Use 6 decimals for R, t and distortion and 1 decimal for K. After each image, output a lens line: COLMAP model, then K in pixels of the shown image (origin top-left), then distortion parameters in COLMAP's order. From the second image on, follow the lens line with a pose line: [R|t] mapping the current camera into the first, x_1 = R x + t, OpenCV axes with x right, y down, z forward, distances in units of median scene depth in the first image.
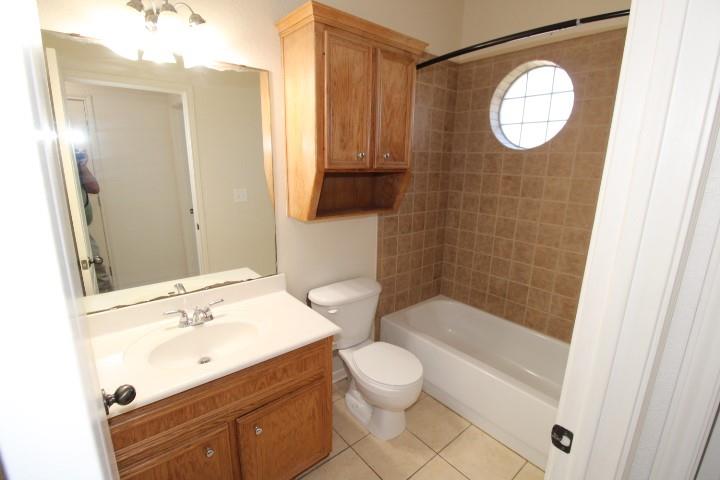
lens RADIAL K [[333.3, 0, 361.0], [0, 333.3, 241.3], [0, 0, 1]] dist [-0.003121, -0.010165]
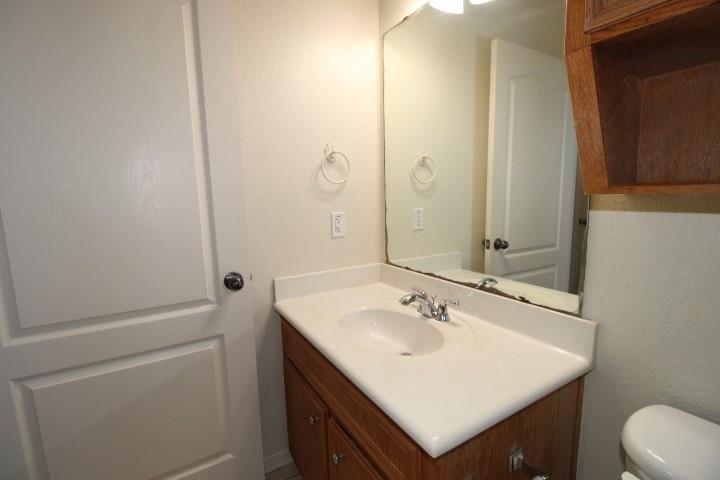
lens RADIAL K [[333.3, 0, 361.0], [0, 333.3, 241.3], [0, 0, 1]] dist [-0.003121, -0.010165]
pose [[-0.151382, 0.124042, -0.980662, 0.190632], [-0.206878, 0.966148, 0.154142, -0.009898], [0.966584, 0.226212, -0.120596, 0.578023]]
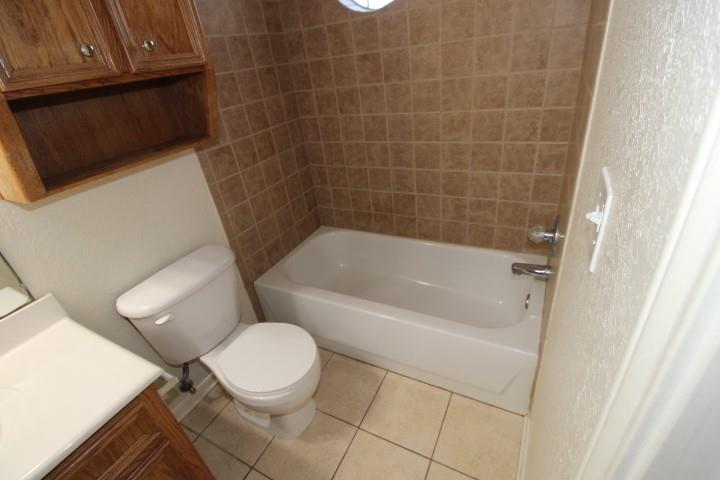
lens RADIAL K [[333.3, 0, 361.0], [0, 333.3, 241.3], [0, 0, 1]] dist [-0.003121, -0.010165]
pose [[0.913765, -0.304079, 0.269386, 0.112379], [0.224854, 0.930852, 0.288020, -0.026059], [-0.338339, -0.202610, 0.918954, 0.239962]]
